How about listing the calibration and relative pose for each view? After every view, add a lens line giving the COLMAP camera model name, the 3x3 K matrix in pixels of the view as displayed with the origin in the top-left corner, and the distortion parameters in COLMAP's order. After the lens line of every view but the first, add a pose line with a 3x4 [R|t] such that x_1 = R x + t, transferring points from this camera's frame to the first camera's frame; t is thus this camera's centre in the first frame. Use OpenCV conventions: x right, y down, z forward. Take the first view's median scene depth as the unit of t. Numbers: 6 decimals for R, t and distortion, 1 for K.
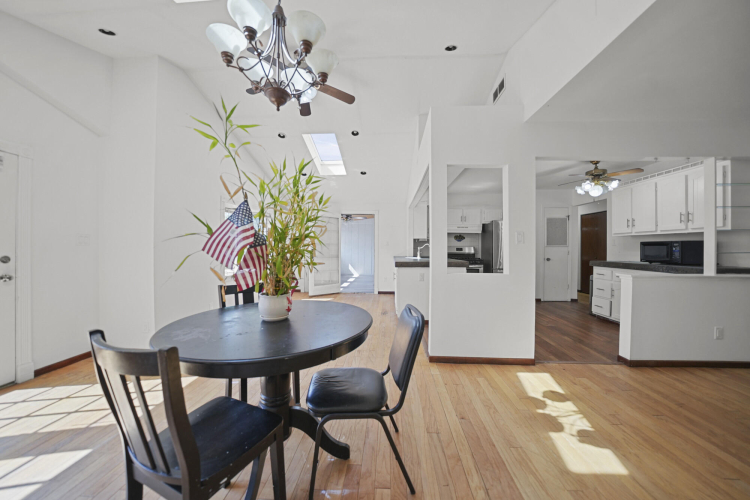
lens RADIAL K [[274.6, 0, 375.3], [0, 274.6, 249.3], [0, 0, 1]] dist [-0.018471, 0.004049]
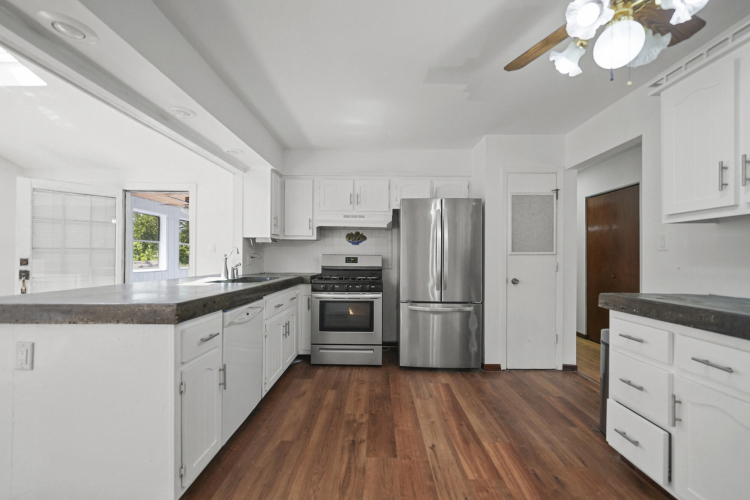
lens RADIAL K [[328.9, 0, 368.4], [0, 328.9, 255.1], [0, 0, 1]] dist [0.000231, 0.006480]
pose [[0.998870, 0.001119, 0.047514, 0.486155], [-0.000588, 0.999937, -0.011183, -0.002957], [-0.047524, 0.011142, 0.998808, 0.607859]]
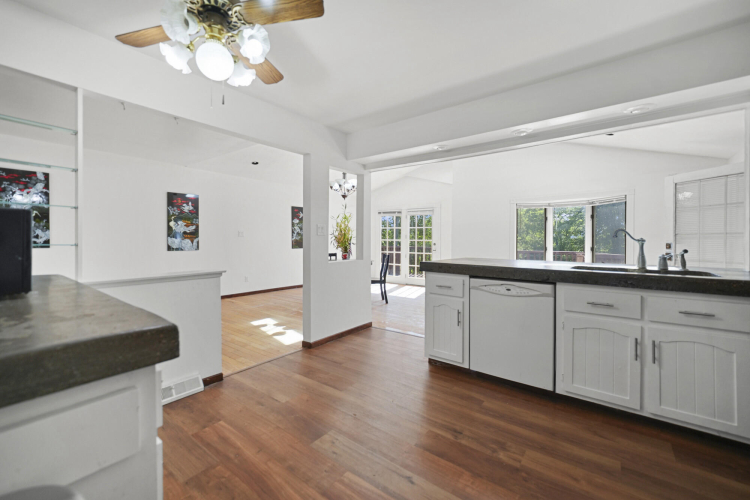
lens RADIAL K [[301.1, 0, 376.7], [0, 301.1, 247.9], [0, 0, 1]] dist [0.010822, 0.000080]
pose [[-0.555158, 0.017761, -0.831555, 0.855641], [-0.011271, 0.999520, 0.028874, -0.004715], [0.831669, 0.025402, -0.554691, 1.159977]]
